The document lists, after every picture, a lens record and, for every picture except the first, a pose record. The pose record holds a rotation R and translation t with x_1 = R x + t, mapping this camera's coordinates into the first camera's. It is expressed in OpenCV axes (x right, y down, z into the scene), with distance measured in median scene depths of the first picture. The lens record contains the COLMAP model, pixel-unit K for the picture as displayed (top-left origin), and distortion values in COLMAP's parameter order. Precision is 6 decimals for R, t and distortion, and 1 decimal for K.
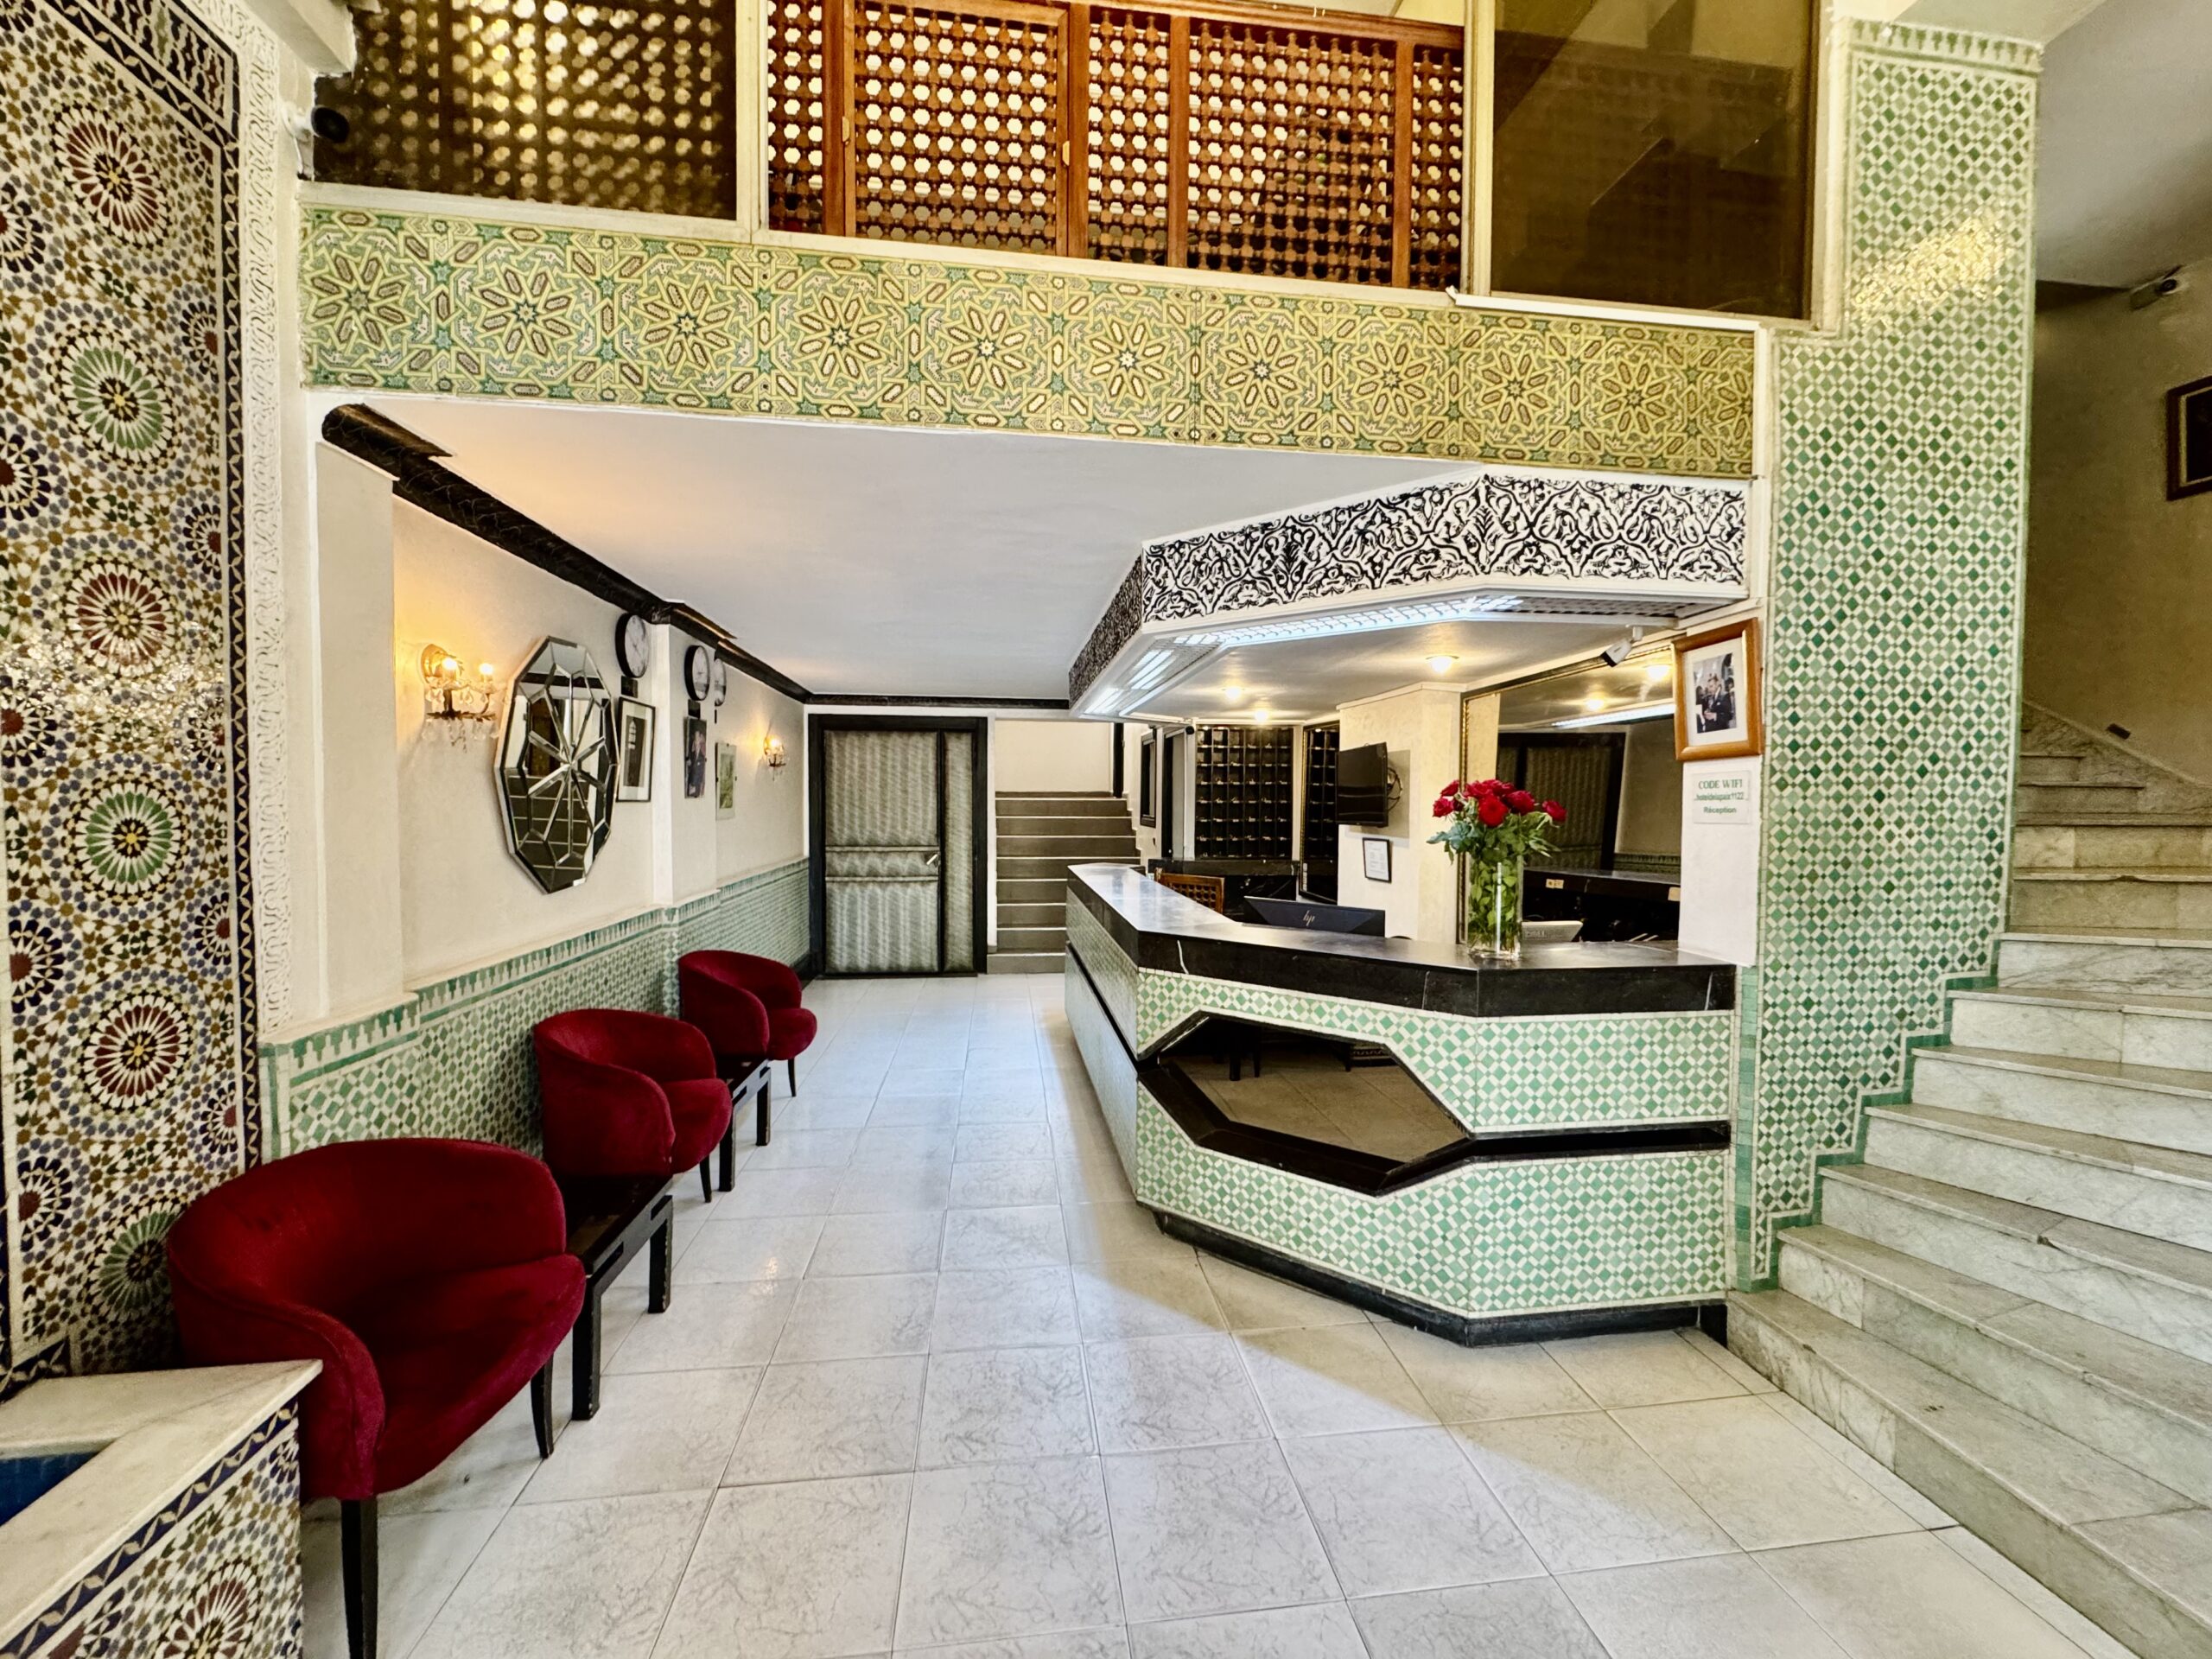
lens RADIAL K [[879.8, 0, 1109.1], [0, 879.8, 825.8], [0, 0, 1]] dist [0.000675, 0.000055]
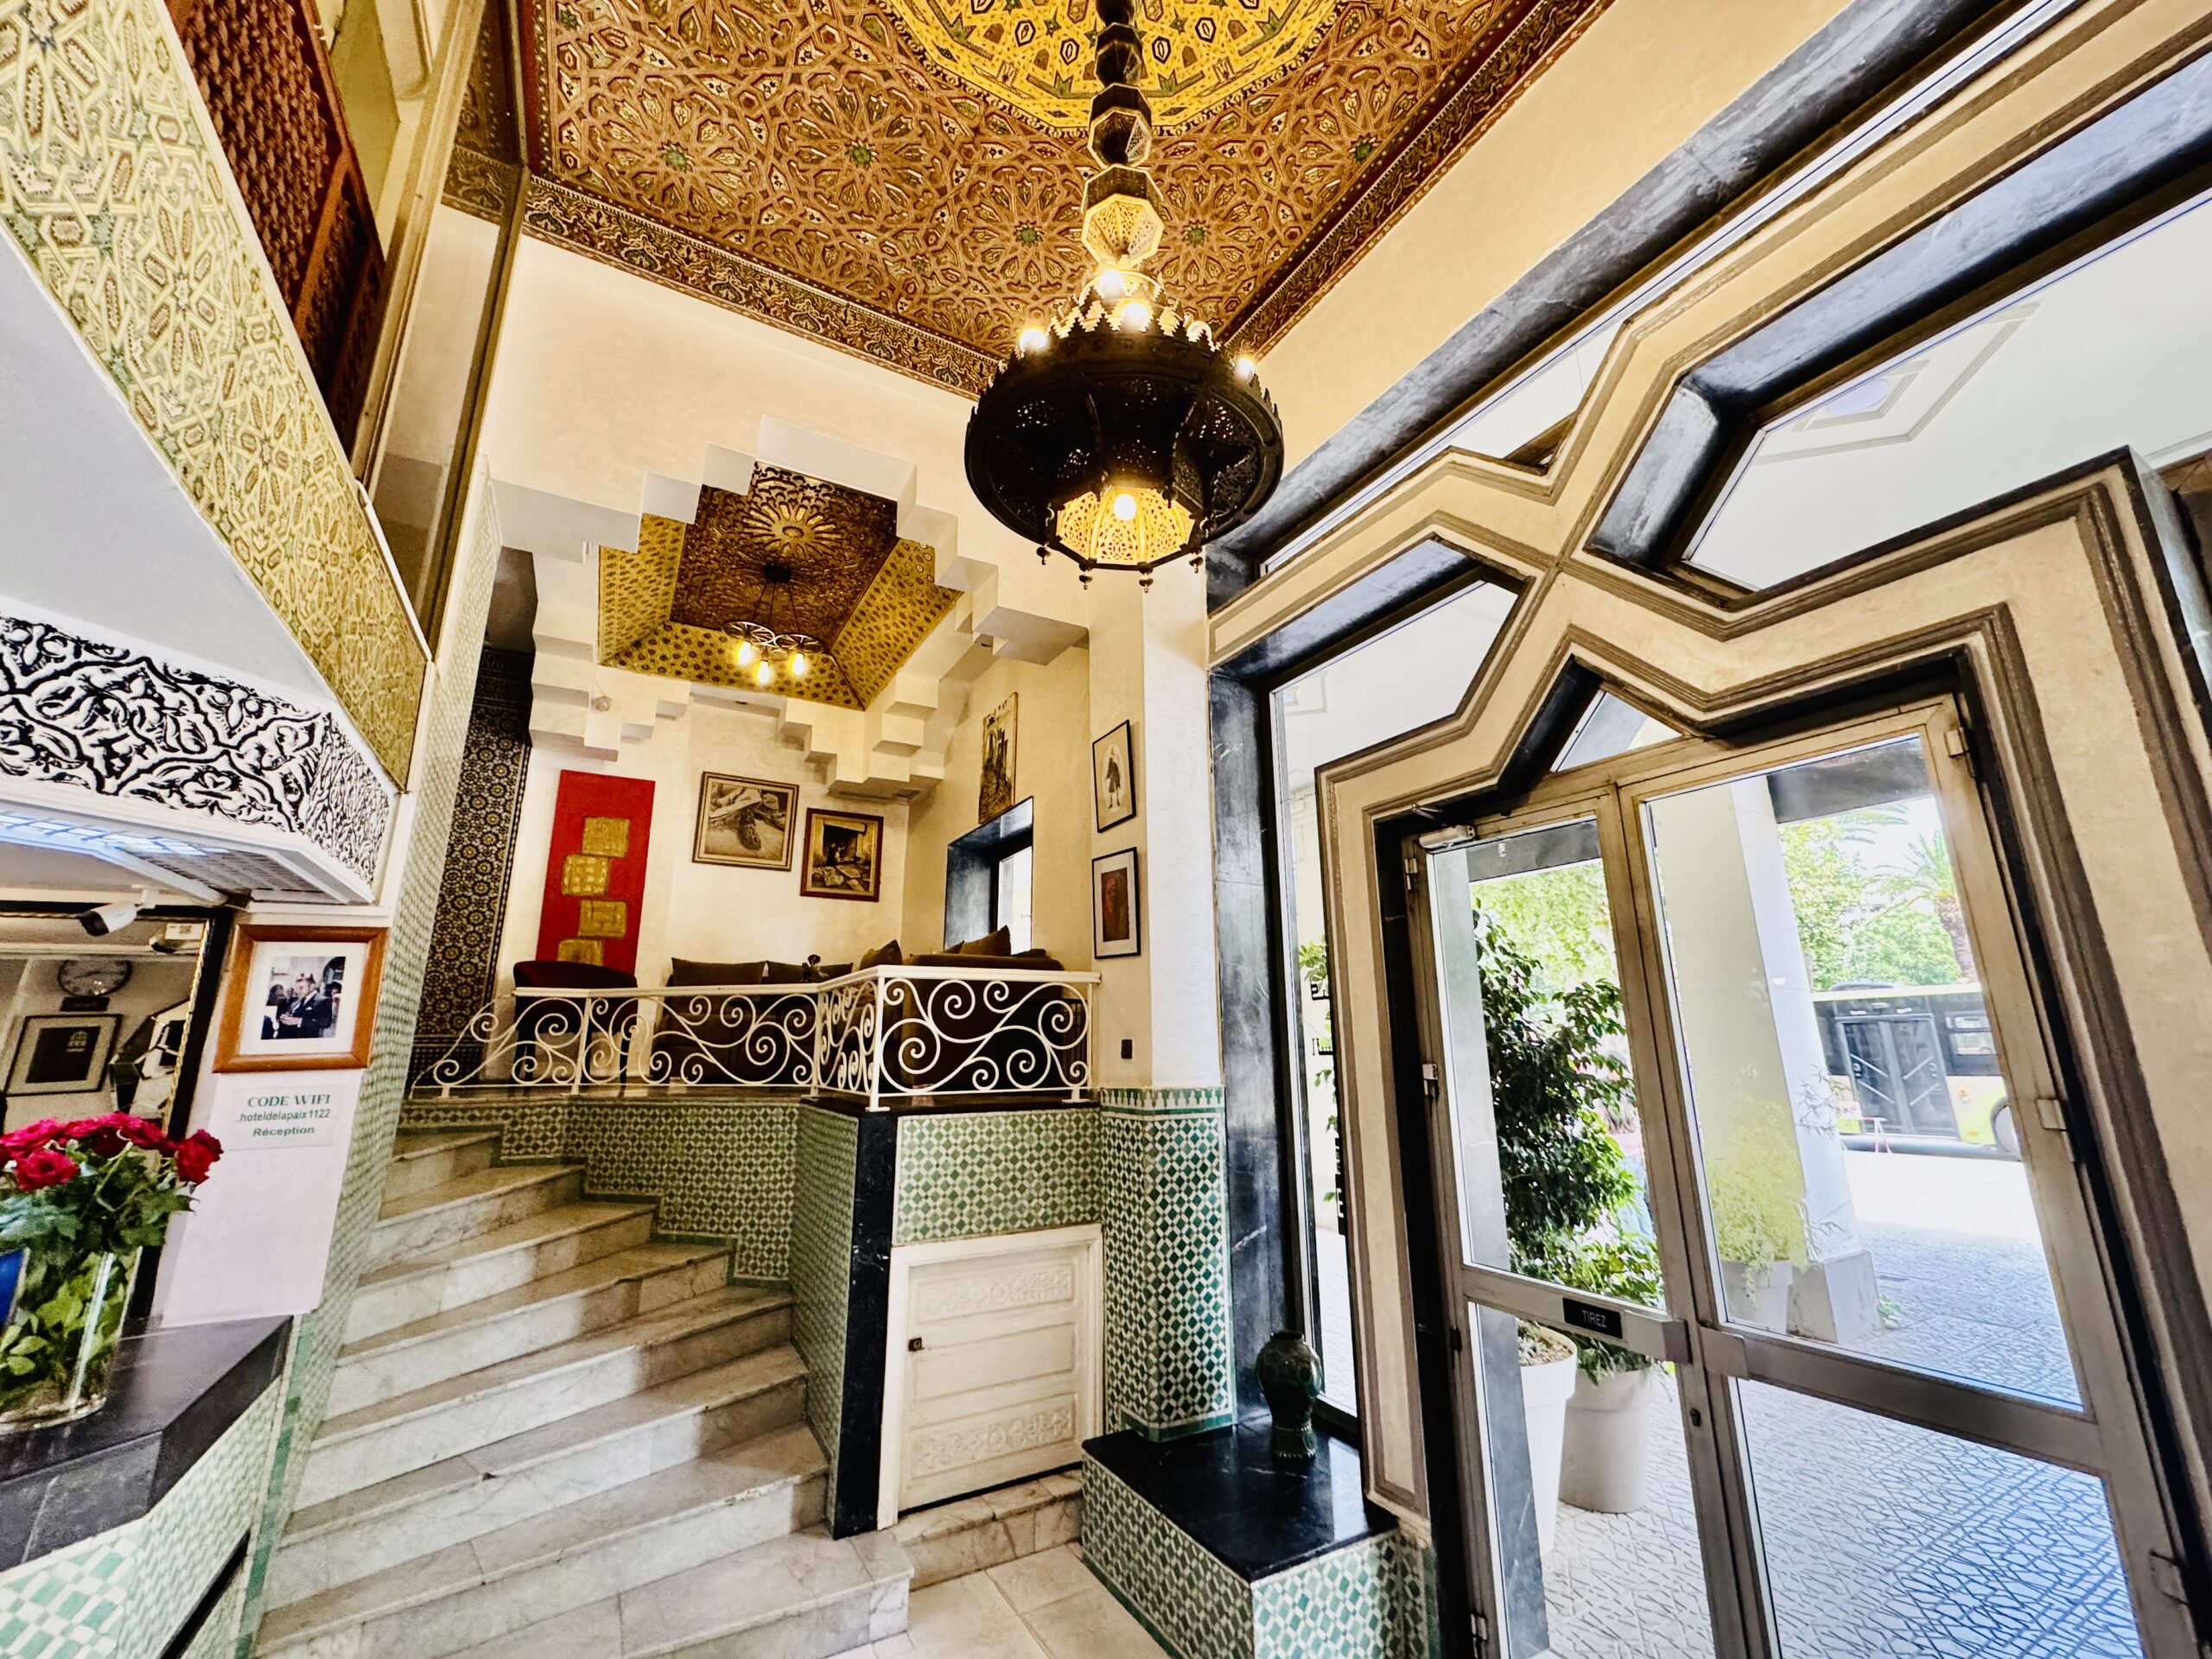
lens RADIAL K [[879.8, 0, 1108.6], [0, 879.8, 825.7], [0, 0, 1]] dist [0.000675, 0.000055]
pose [[-0.373707, 0.220575, 0.900938, -0.495187], [0.033470, 0.973887, -0.224552, -0.094499], [-0.926943, -0.053762, -0.371331, 0.606849]]
